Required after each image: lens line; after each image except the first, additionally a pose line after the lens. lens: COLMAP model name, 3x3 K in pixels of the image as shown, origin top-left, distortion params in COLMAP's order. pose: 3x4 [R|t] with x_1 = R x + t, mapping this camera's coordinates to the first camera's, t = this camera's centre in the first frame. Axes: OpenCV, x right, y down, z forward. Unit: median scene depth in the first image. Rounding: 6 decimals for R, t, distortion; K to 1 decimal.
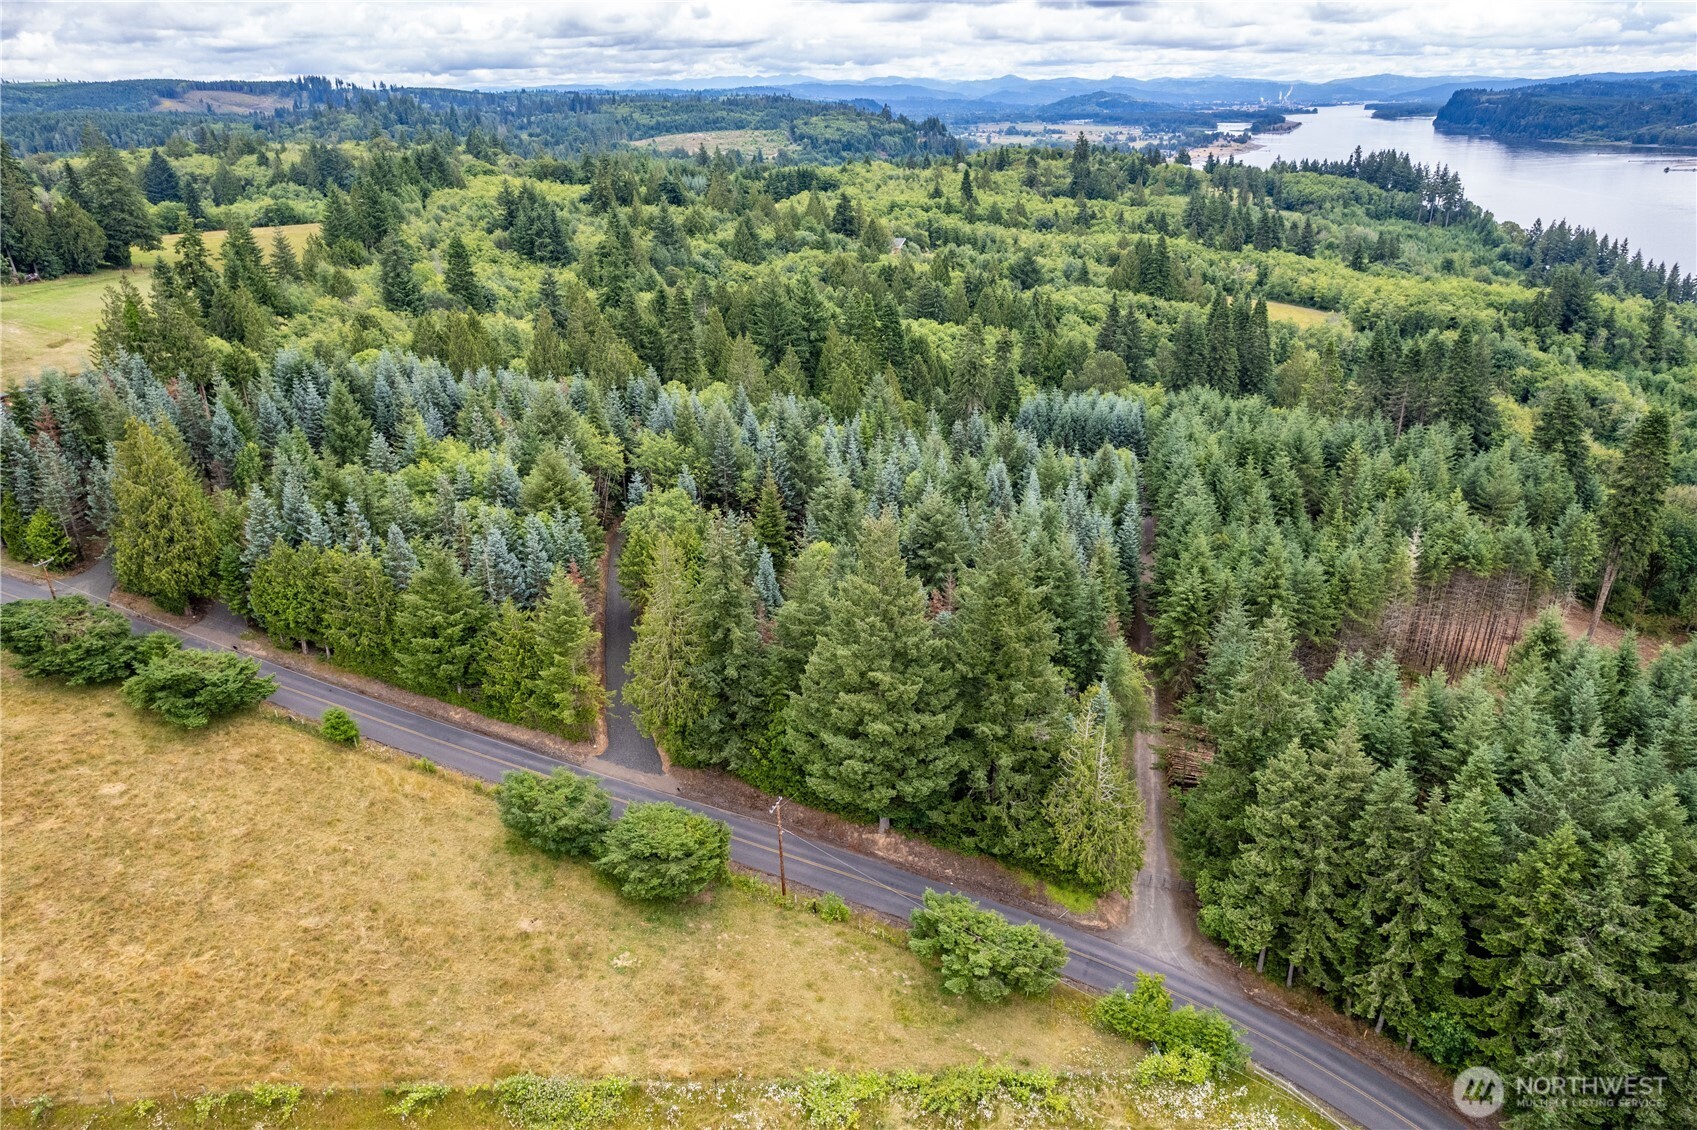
lens RADIAL K [[1120.7, 0, 854.1], [0, 1120.7, 564.6], [0, 0, 1]] dist [-0.076242, 0.067687]
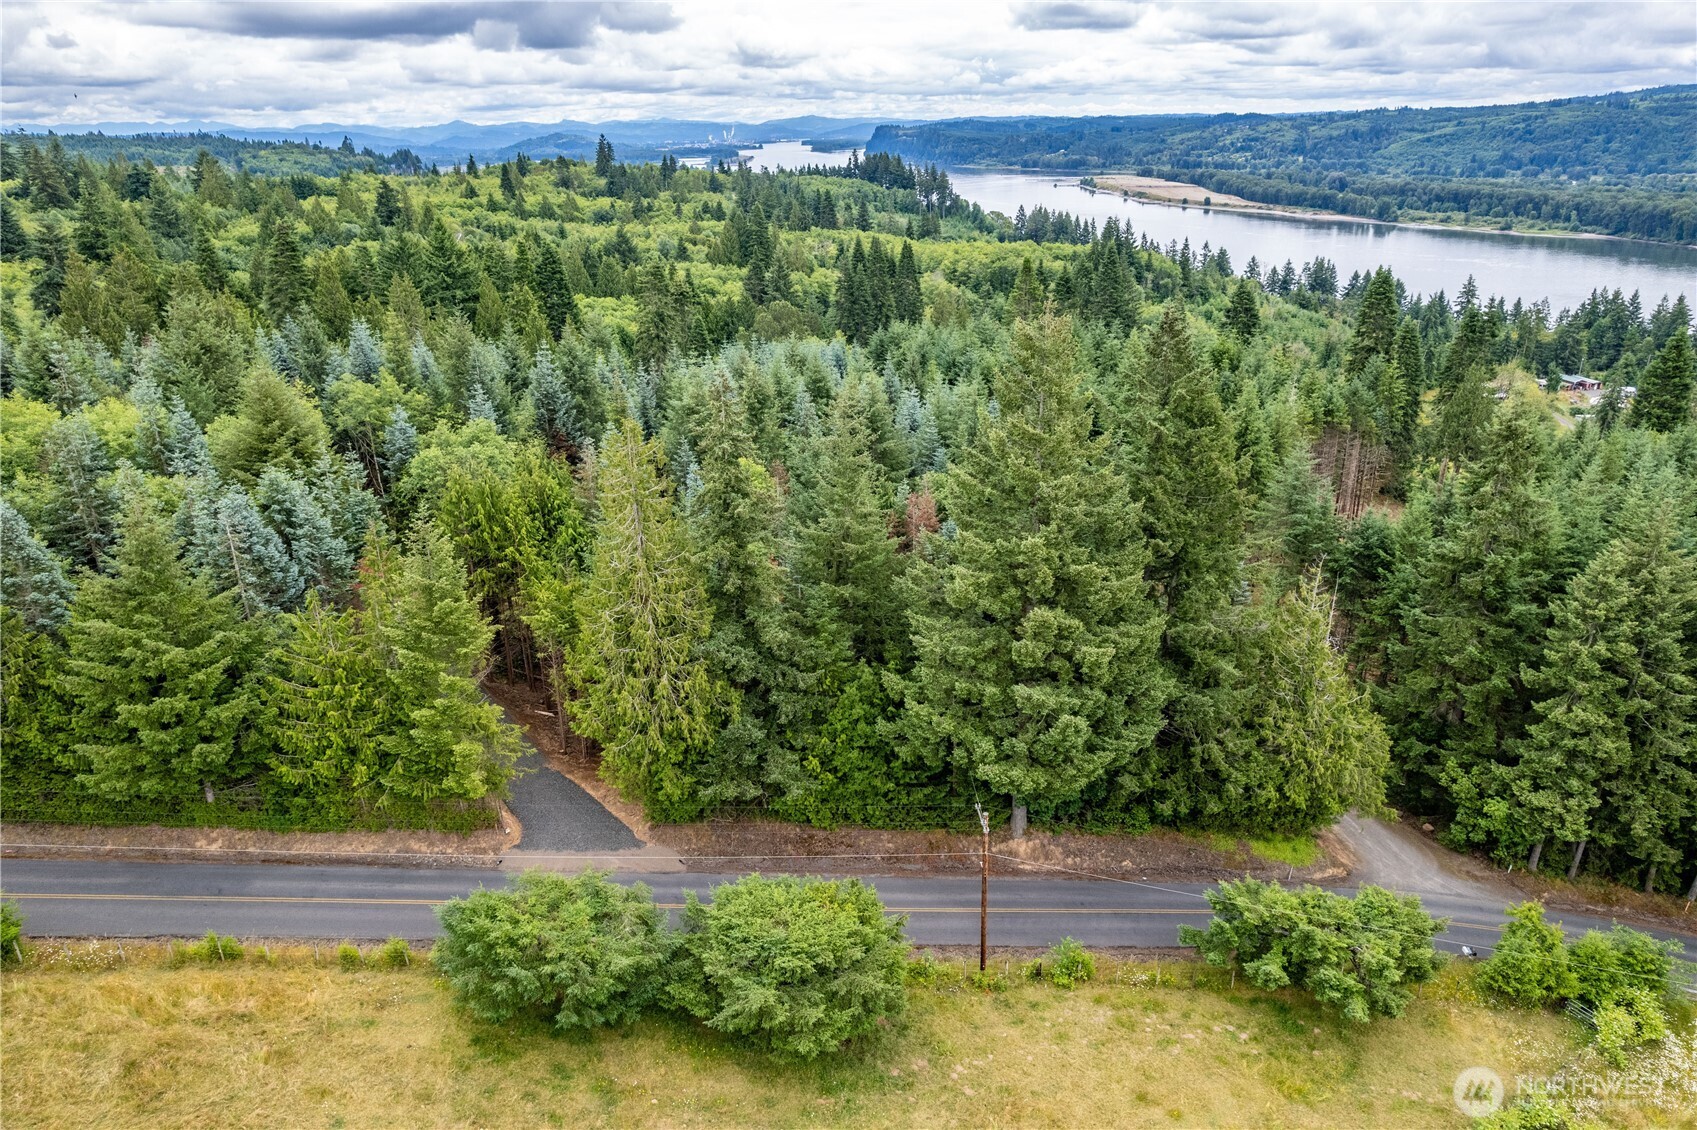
lens RADIAL K [[1120.7, 0, 854.1], [0, 1120.7, 564.6], [0, 0, 1]] dist [-0.076242, 0.067687]
pose [[0.897090, -0.166062, 0.409455, -0.066584], [0.181576, 0.983376, 0.001005, 0.014400], [-0.402815, 0.073446, 0.912330, 0.095001]]
